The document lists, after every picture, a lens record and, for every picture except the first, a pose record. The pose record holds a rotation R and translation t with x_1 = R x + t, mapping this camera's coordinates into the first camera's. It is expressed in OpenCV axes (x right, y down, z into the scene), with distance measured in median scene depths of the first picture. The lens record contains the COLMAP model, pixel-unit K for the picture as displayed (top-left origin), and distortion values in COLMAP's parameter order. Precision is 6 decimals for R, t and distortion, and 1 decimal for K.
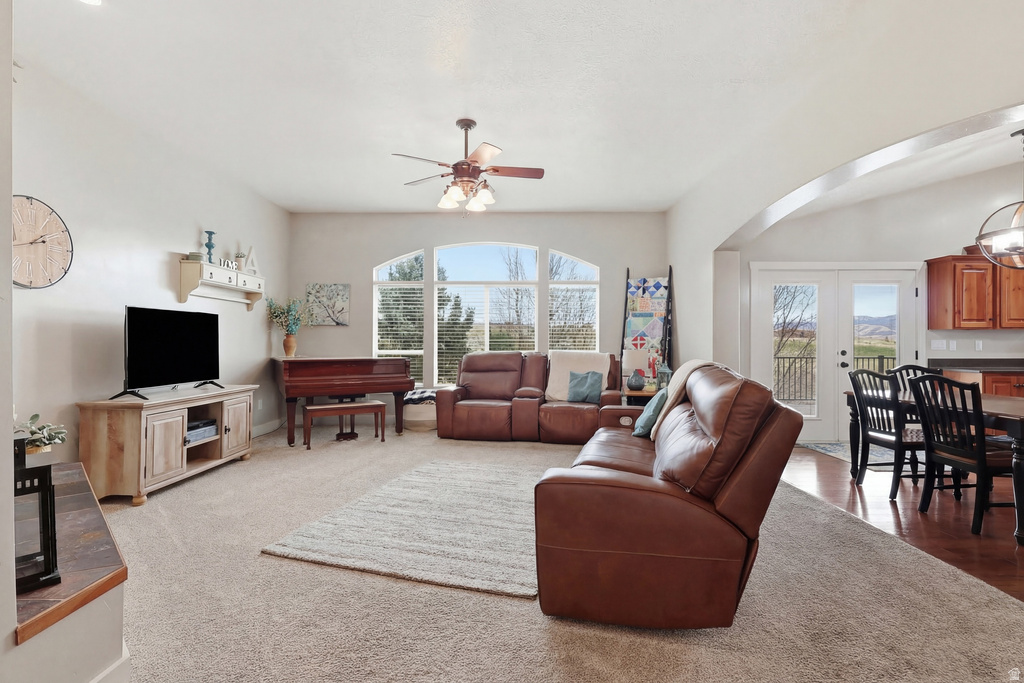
lens RADIAL K [[486.0, 0, 518.5], [0, 486.0, 343.9], [0, 0, 1]] dist [-0.002631, 0.000912]
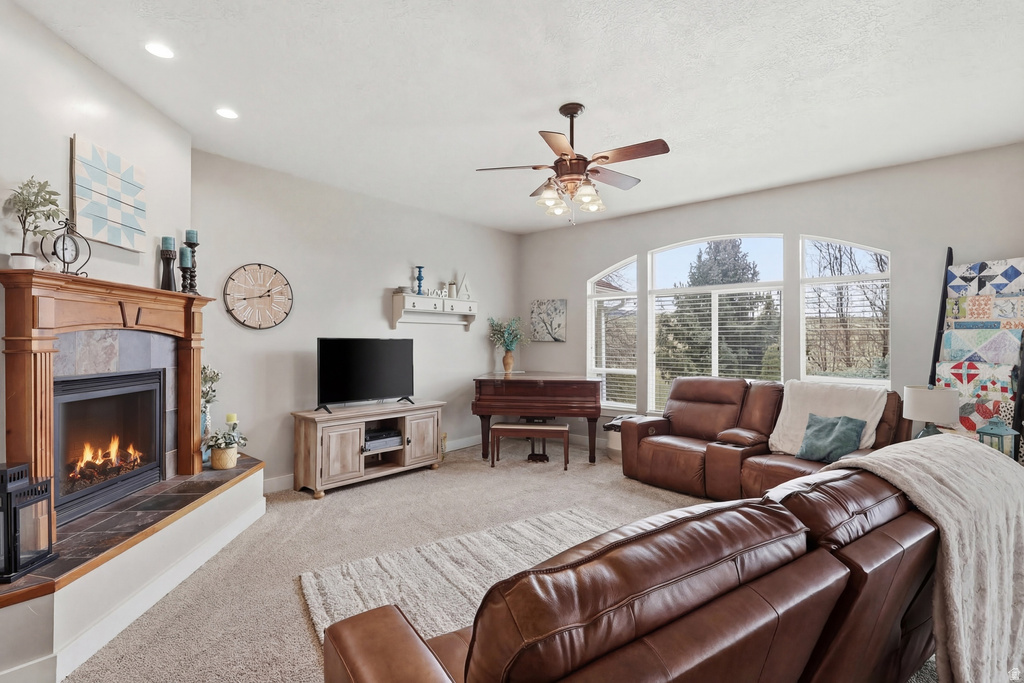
lens RADIAL K [[486.0, 0, 514.9], [0, 486.0, 340.7], [0, 0, 1]] dist [-0.002631, 0.000912]
pose [[0.759789, 0.000986, -0.650169, 0.292883], [-0.003400, 0.999991, -0.002456, -0.051371], [0.650160, 0.004077, 0.759786, 0.265508]]
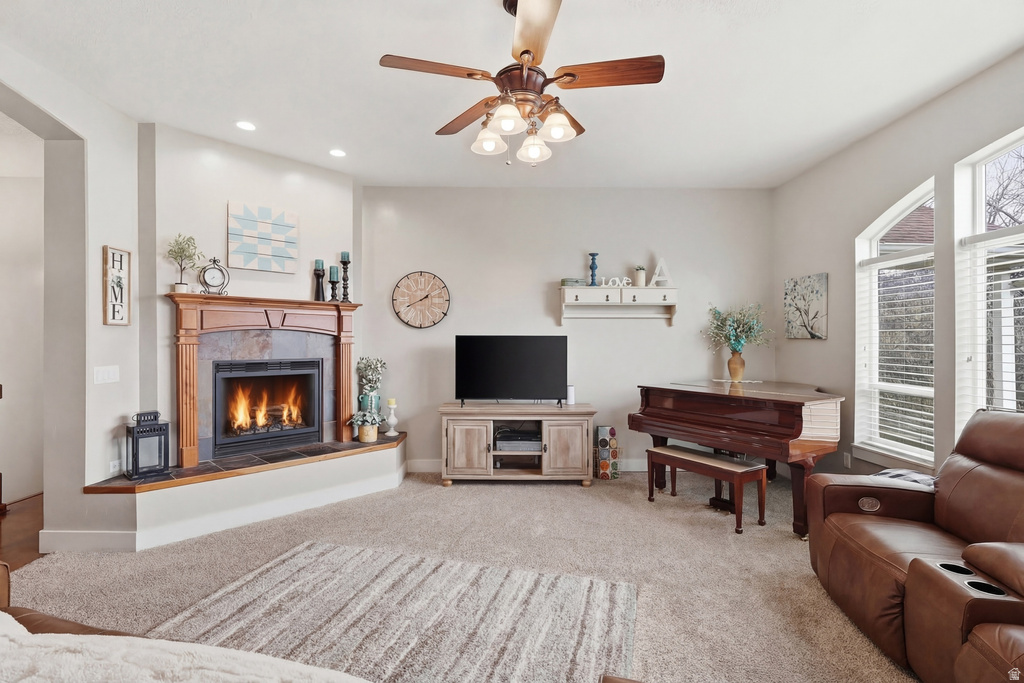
lens RADIAL K [[486.0, 0, 510.3], [0, 486.0, 343.5], [0, 0, 1]] dist [-0.002631, 0.000912]
pose [[0.005292, 0.003726, -0.999979, 0.385825], [-0.003059, 0.999988, 0.003710, -0.045469], [0.999981, 0.003040, 0.005304, 0.820705]]
